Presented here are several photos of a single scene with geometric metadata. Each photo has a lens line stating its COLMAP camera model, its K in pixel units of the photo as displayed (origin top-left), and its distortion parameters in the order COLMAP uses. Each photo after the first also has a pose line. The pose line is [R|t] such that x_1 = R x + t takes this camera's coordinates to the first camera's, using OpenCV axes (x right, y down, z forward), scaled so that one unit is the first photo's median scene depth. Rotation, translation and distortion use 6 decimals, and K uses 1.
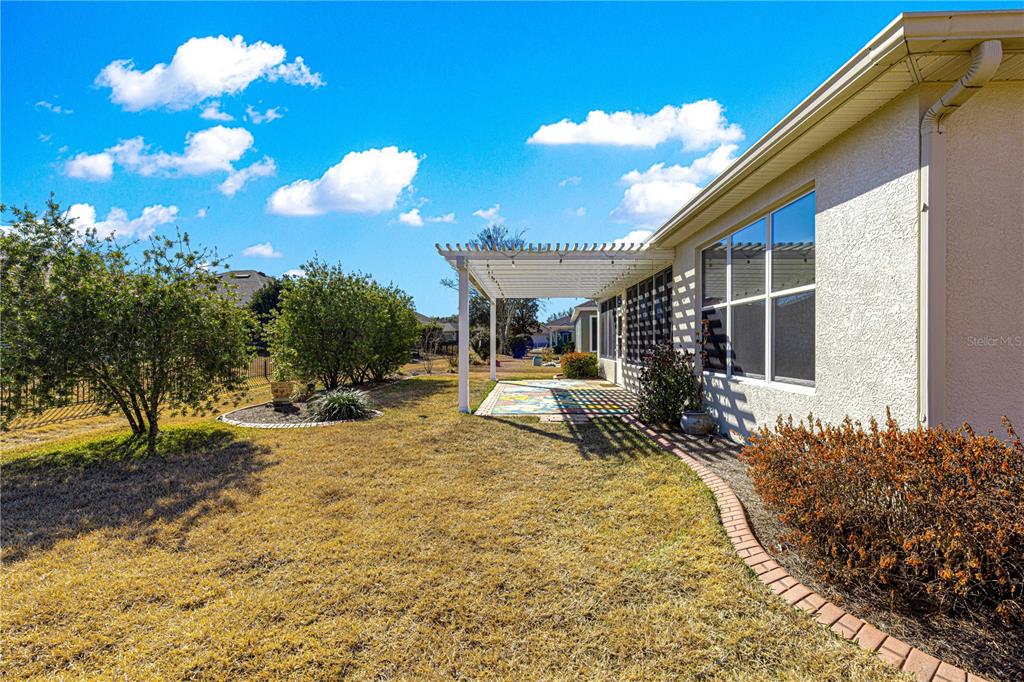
lens RADIAL K [[459.3, 0, 501.5], [0, 459.3, 342.1], [0, 0, 1]] dist [0.015386, -0.000185]
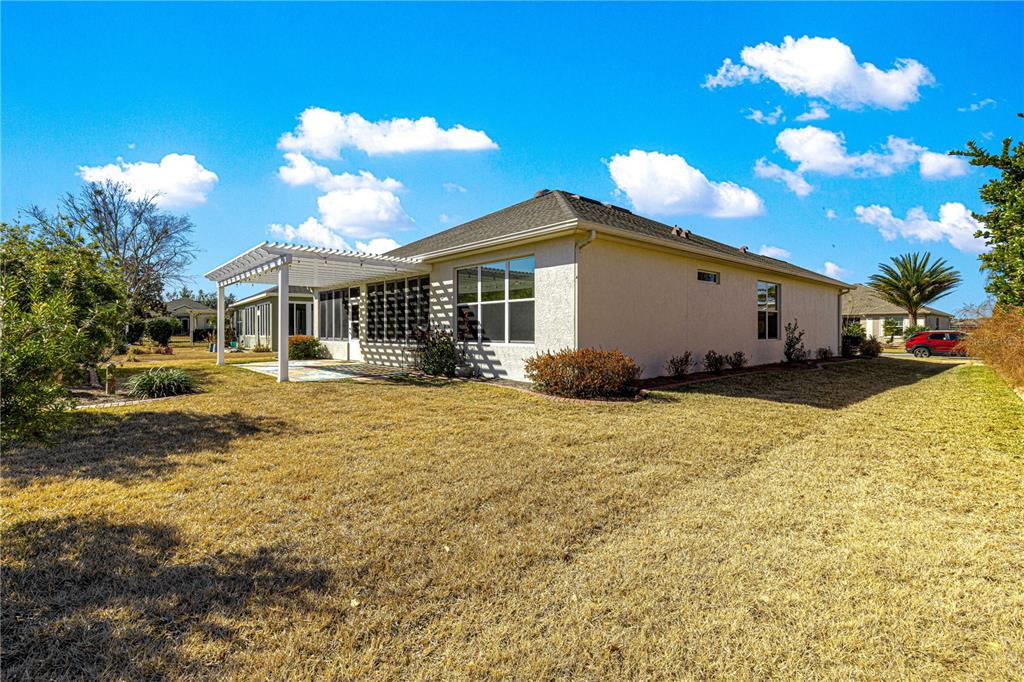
lens RADIAL K [[465.8, 0, 505.1], [0, 465.8, 336.5], [0, 0, 1]] dist [0.001994, 0.001433]
pose [[0.727883, -0.011816, 0.685600, -0.645409], [0.000888, 0.999867, 0.016288, 0.016537], [-0.685701, -0.011247, 0.727797, -0.374226]]
